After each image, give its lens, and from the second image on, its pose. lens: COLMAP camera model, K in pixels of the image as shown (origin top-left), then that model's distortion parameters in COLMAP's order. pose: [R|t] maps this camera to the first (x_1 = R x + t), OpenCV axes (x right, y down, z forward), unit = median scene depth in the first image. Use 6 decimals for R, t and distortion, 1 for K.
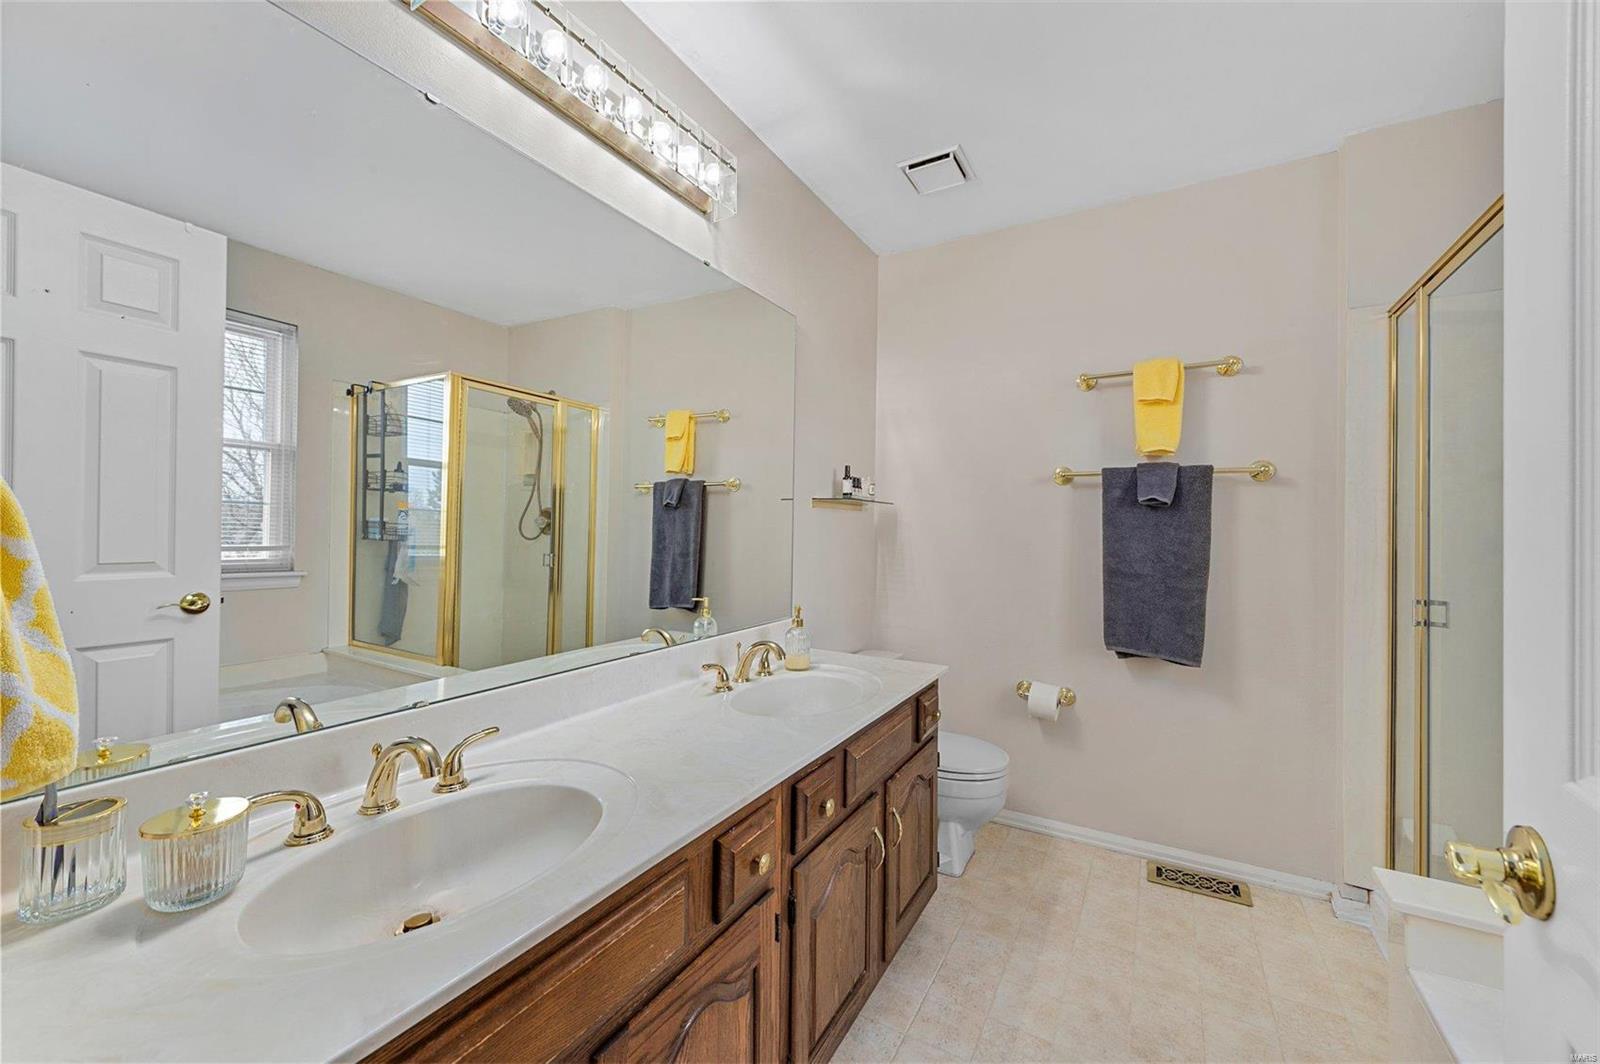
lens RADIAL K [[614.9, 0, 798.4], [0, 614.9, 532.2], [0, 0, 1]] dist [0.007309, -0.002705]
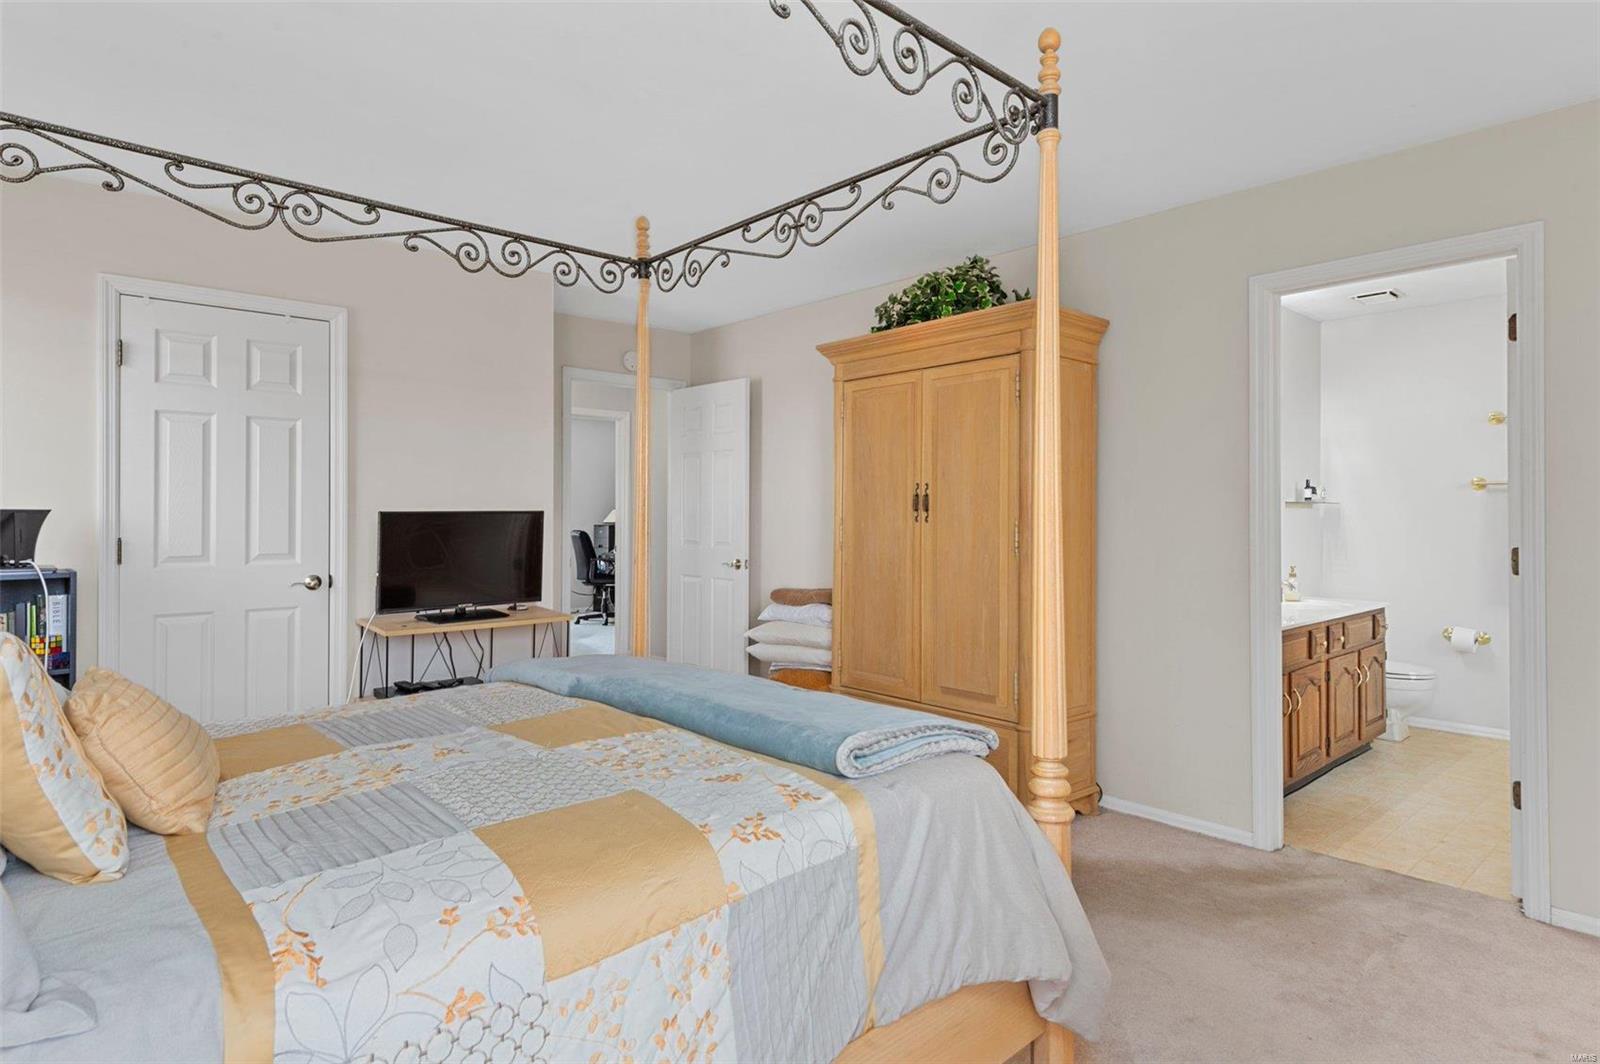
lens RADIAL K [[866.1, 0, 808.5], [0, 866.1, 519.2], [0, 0, 1]] dist [-0.002303, -0.002125]
pose [[0.949814, -0.010051, -0.312652, -0.421878], [0.009827, 0.999949, -0.002293, -0.018868], [0.312659, -0.000895, 0.949865, -1.396362]]
